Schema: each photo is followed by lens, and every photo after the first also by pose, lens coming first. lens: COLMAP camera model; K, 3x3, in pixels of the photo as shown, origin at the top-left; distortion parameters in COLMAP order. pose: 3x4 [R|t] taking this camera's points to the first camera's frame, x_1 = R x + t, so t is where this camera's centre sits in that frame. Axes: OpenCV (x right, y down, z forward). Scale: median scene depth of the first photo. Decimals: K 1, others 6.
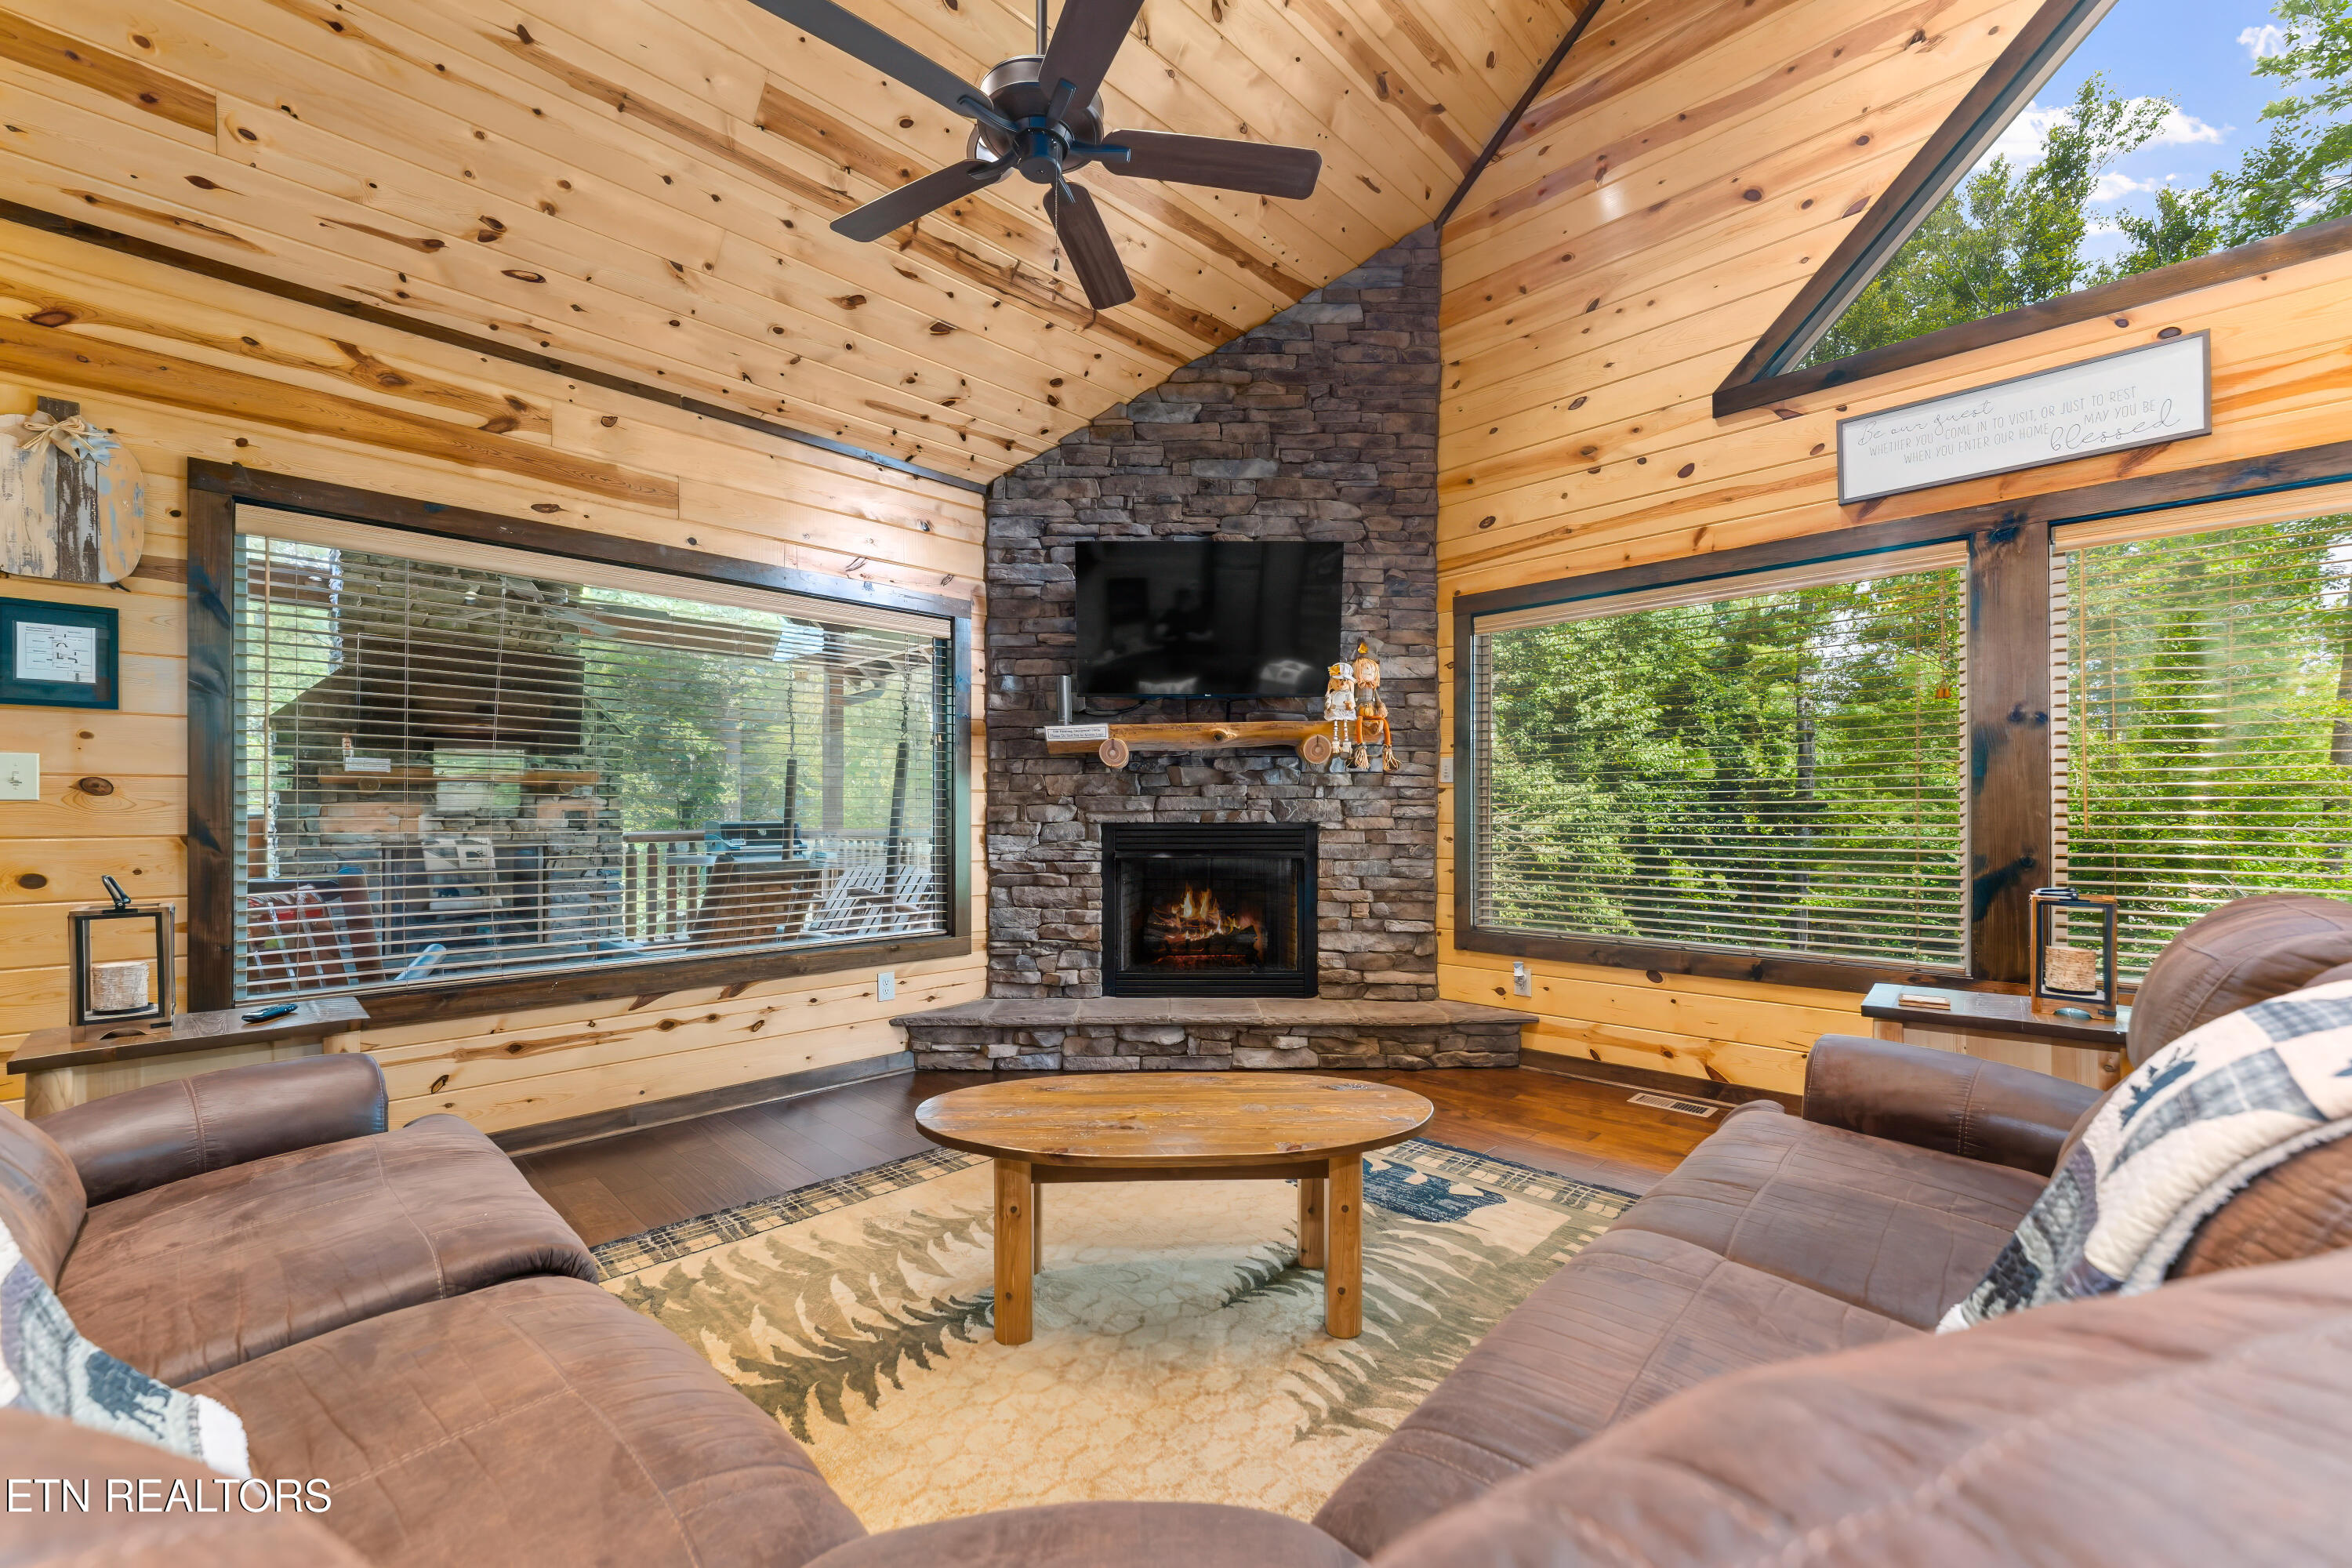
lens RADIAL K [[954.3, 0, 1166.4], [0, 954.3, 809.5], [0, 0, 1]] dist [0.001487, -0.001310]
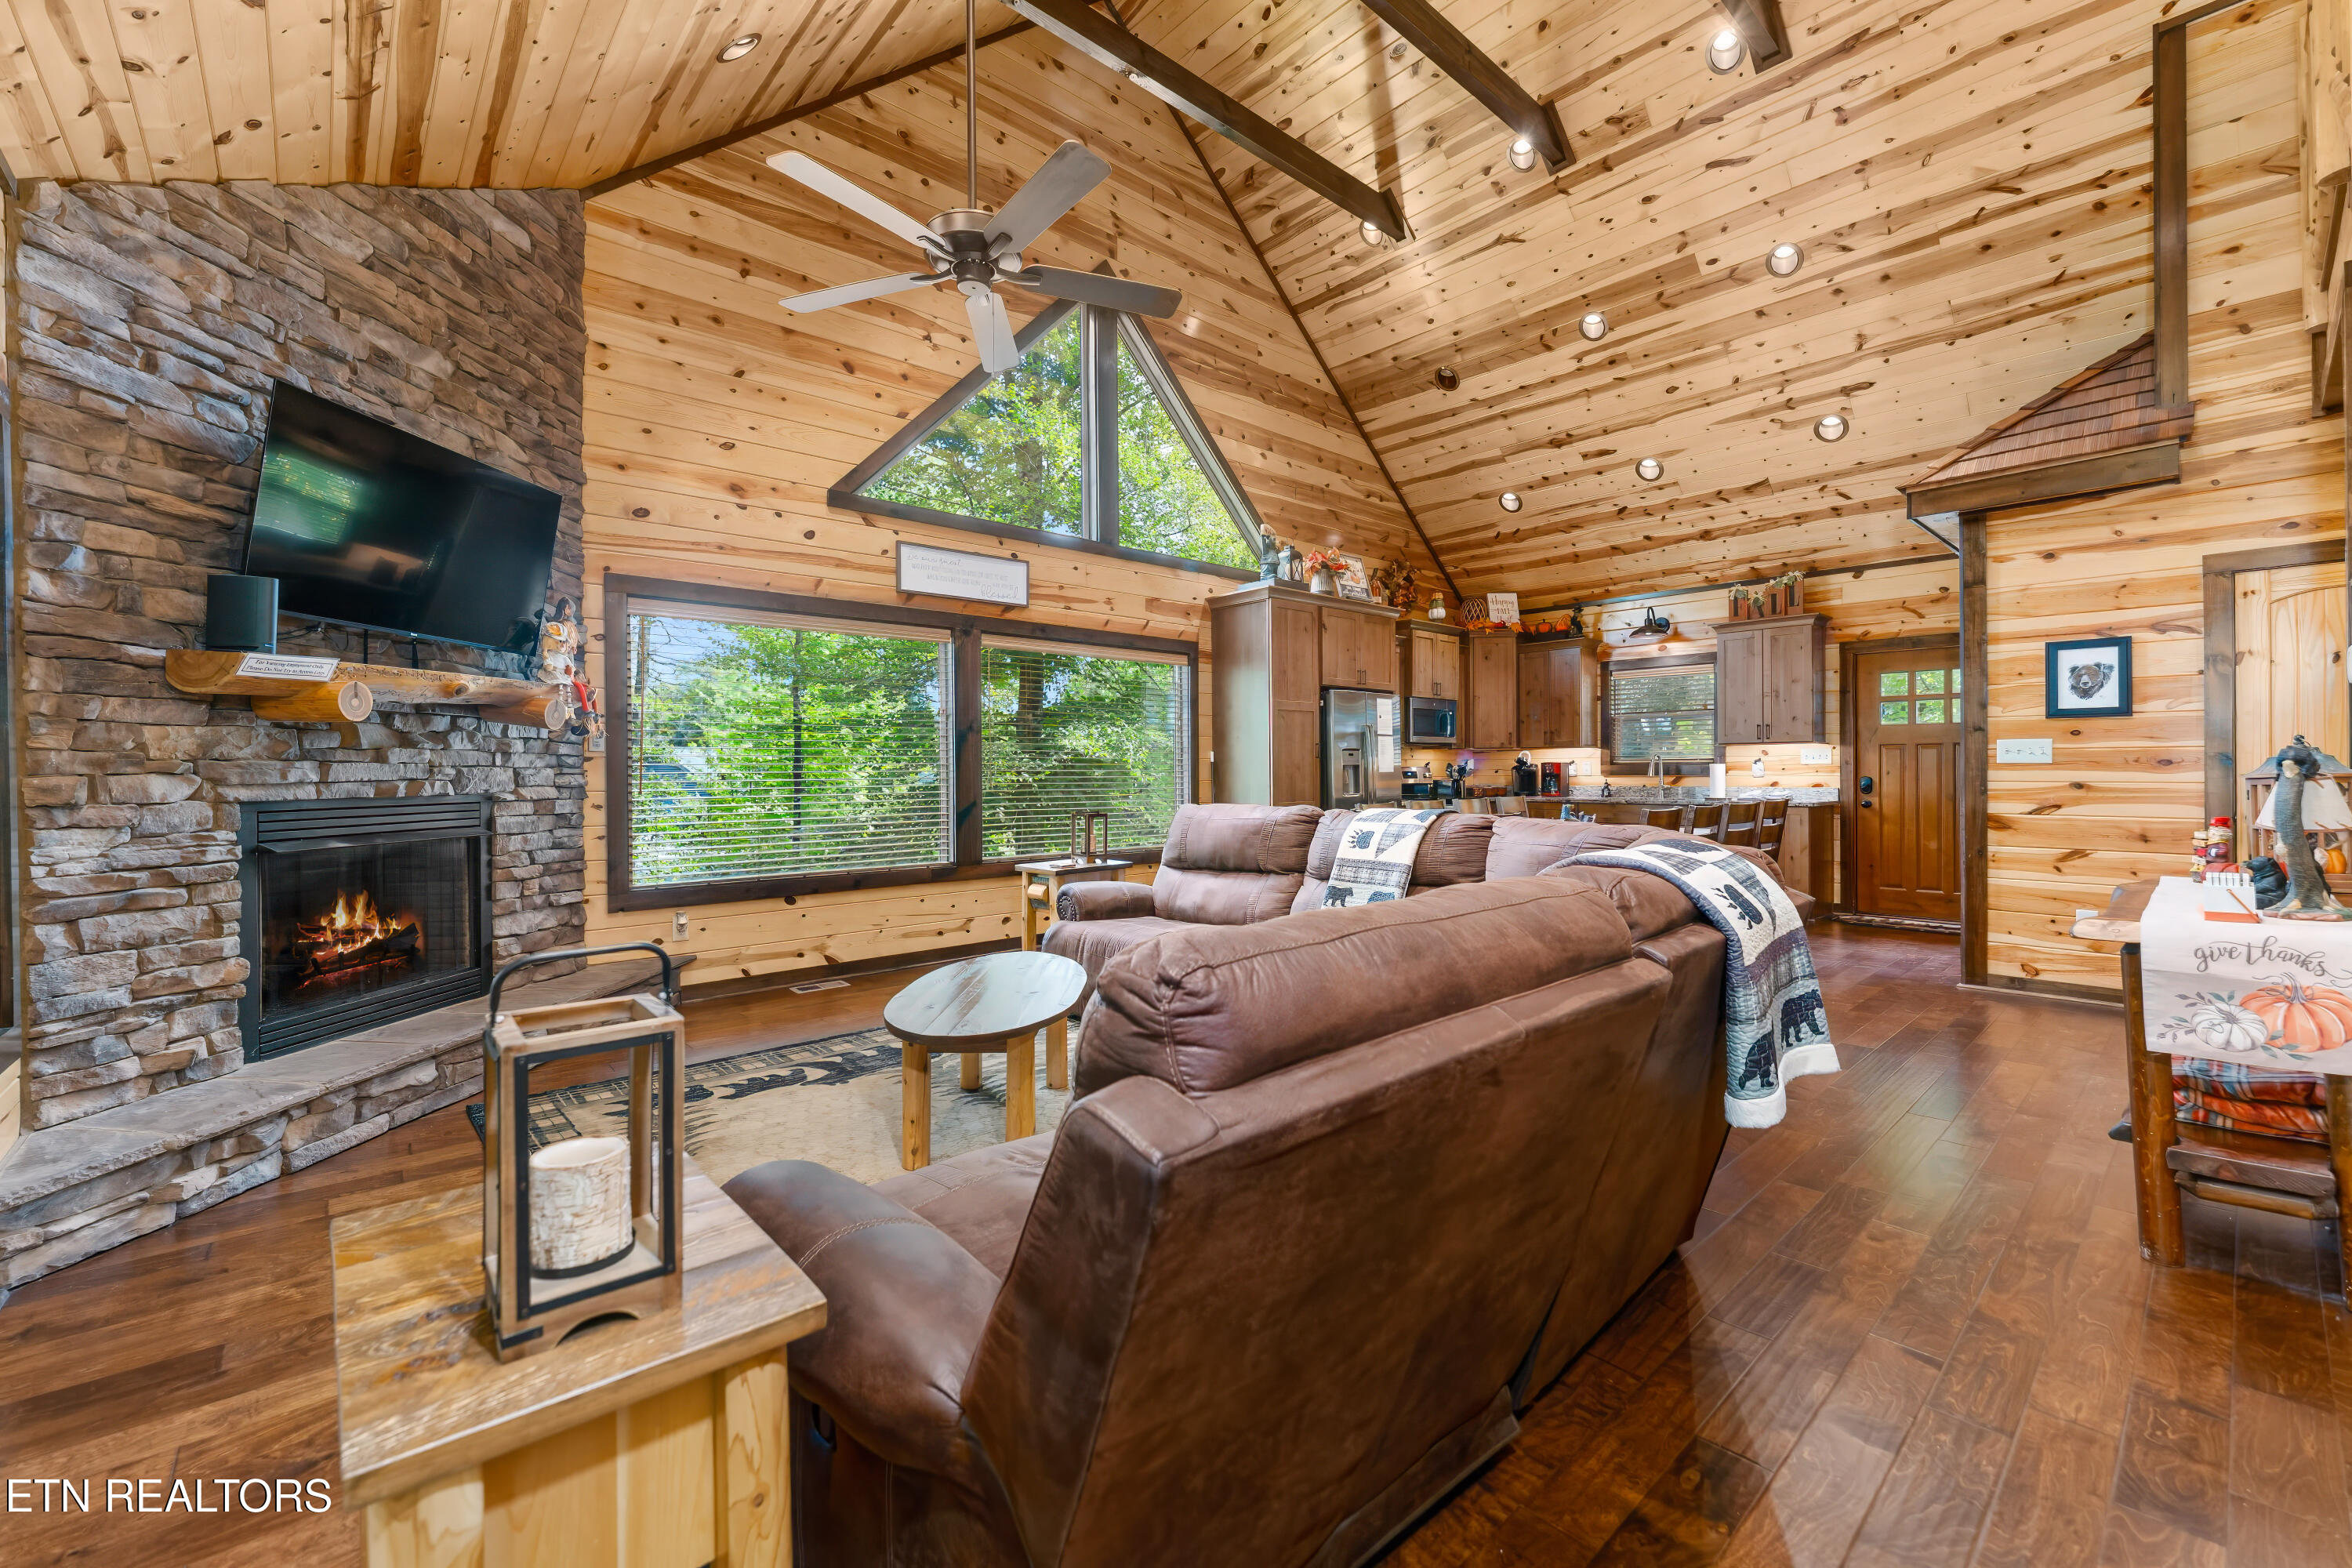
lens RADIAL K [[954.3, 0, 1178.8], [0, 954.3, 774.0], [0, 0, 1]] dist [0.001487, -0.001310]
pose [[0.056692, -0.003221, 0.998386, -0.688766], [0.002064, 0.999993, 0.003109, -0.005980], [-0.998390, 0.001884, 0.056699, 0.318812]]
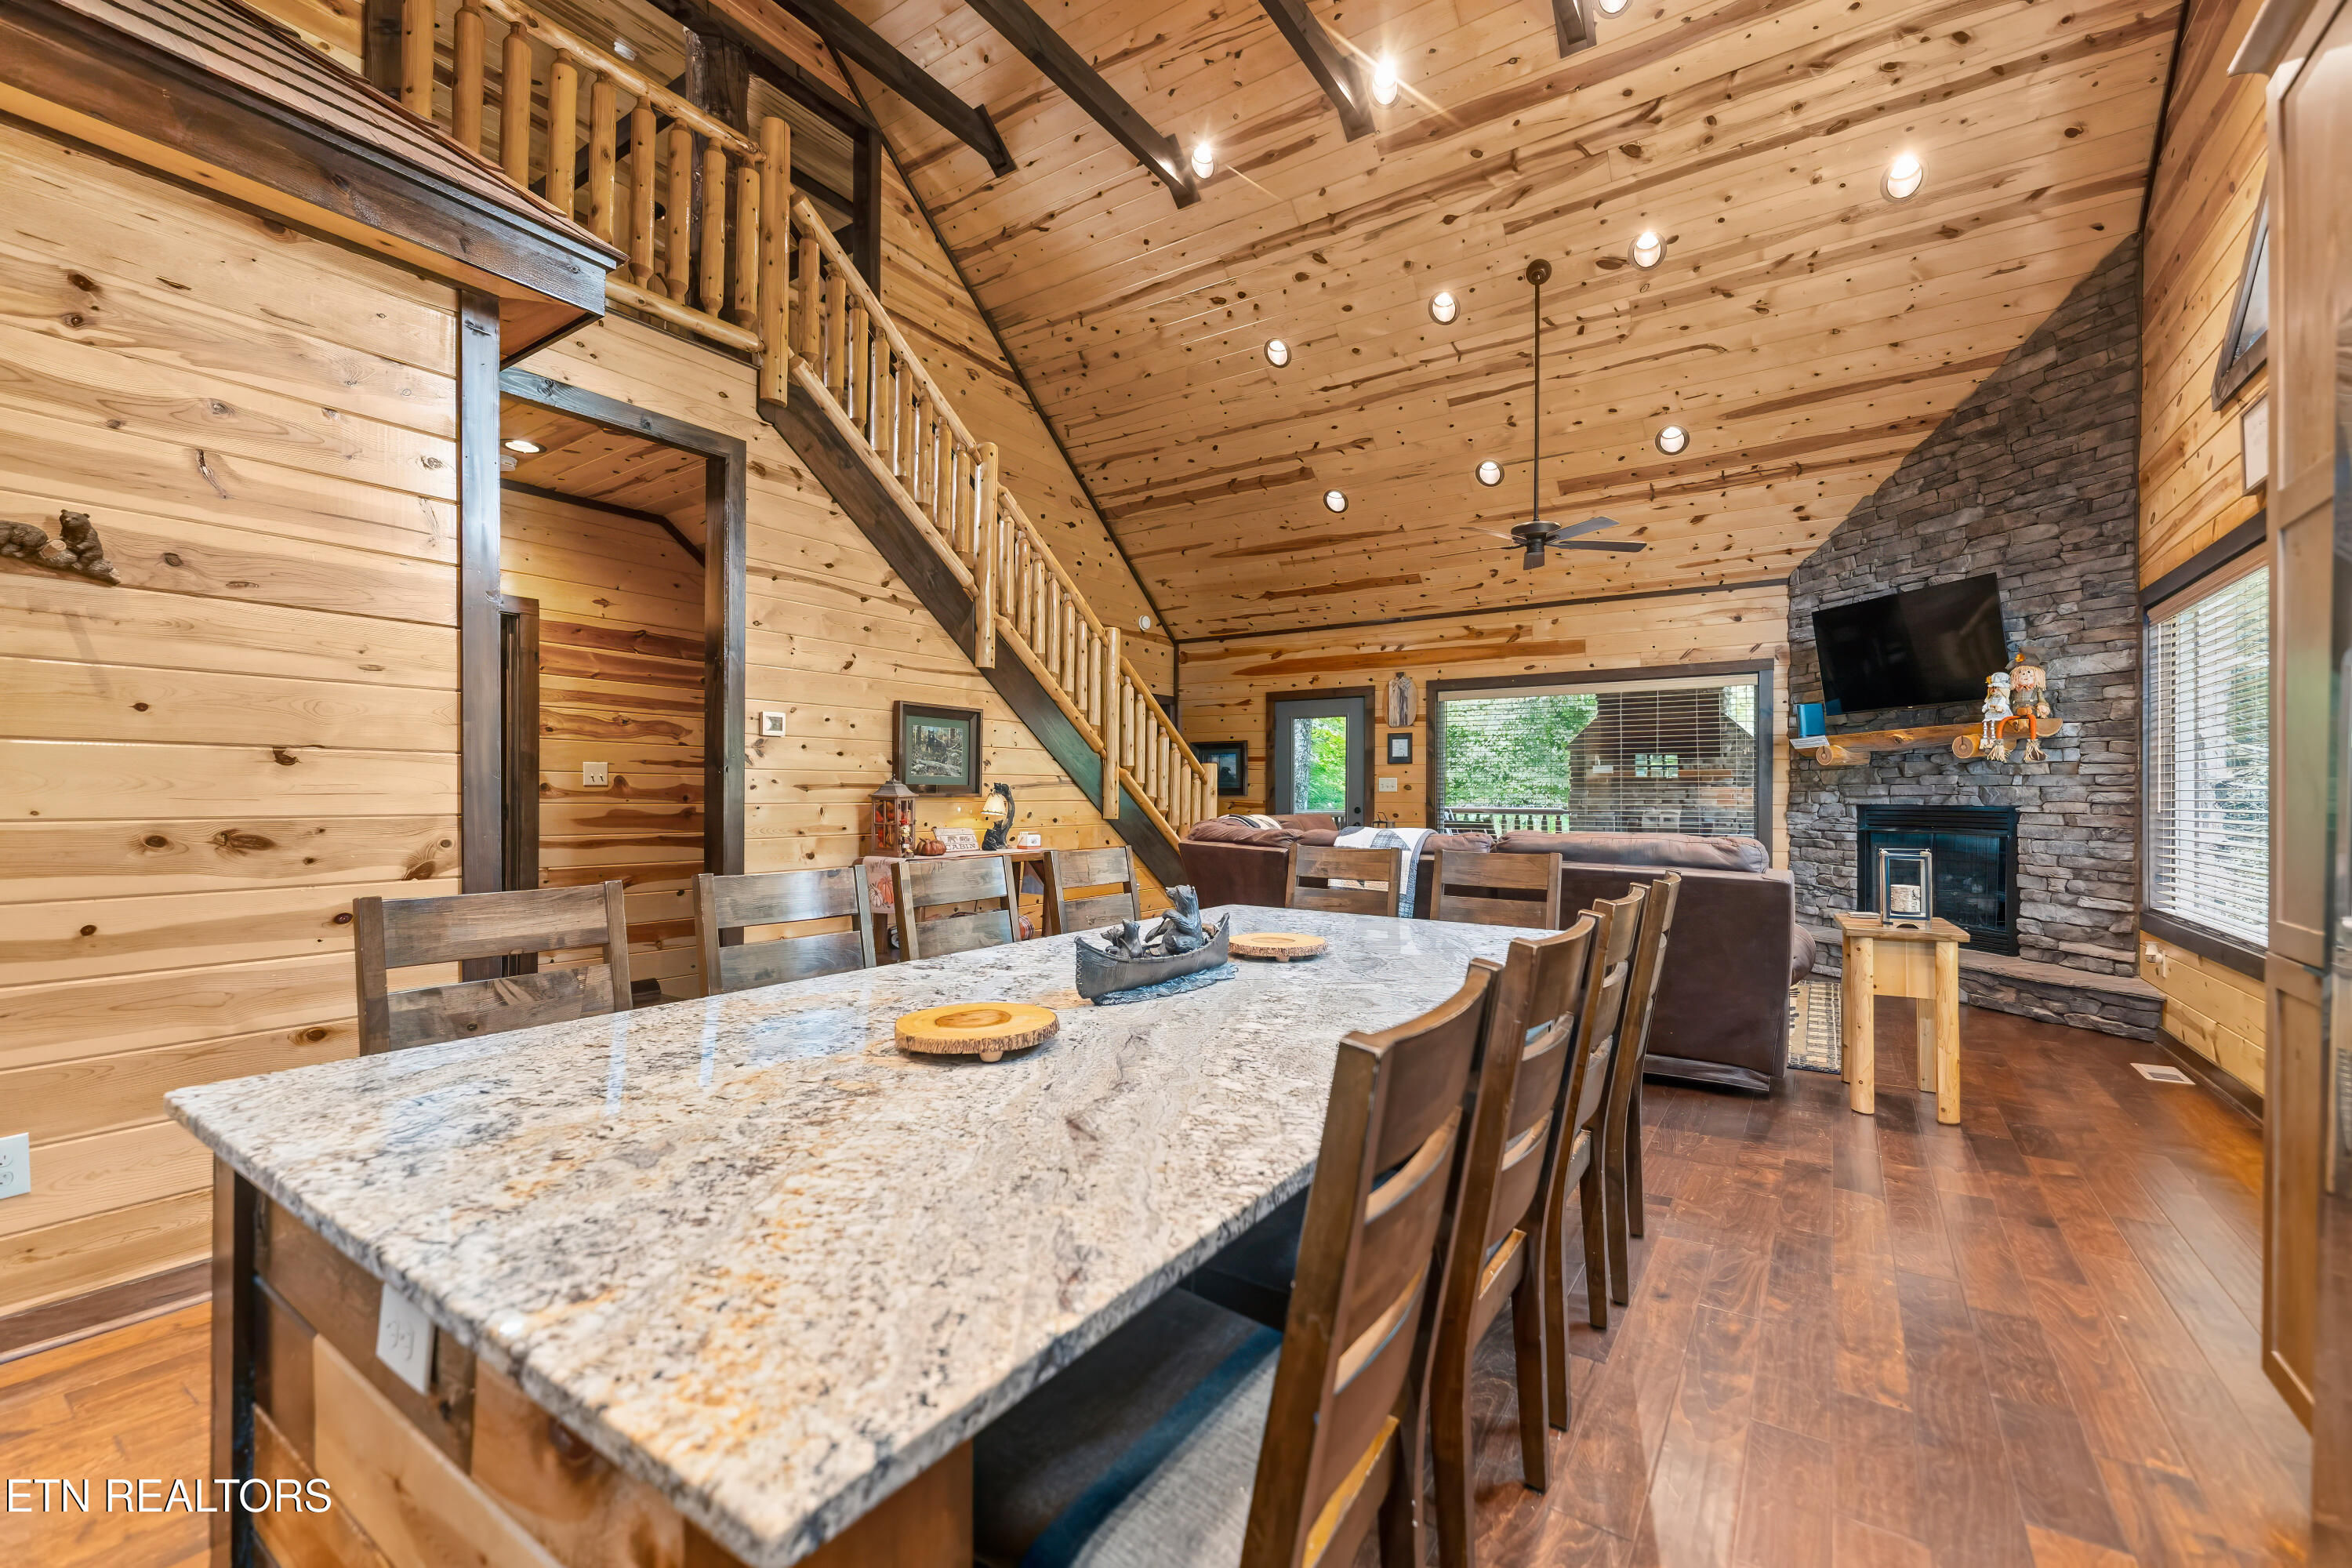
lens RADIAL K [[954.3, 0, 1160.9], [0, 954.3, 802.9], [0, 0, 1]] dist [0.001487, -0.001310]
pose [[0.180105, 0.010312, -0.983593, 1.129938], [0.001702, 0.999940, 0.010795, -0.004511], [0.983646, -0.003618, 0.180077, -0.252685]]
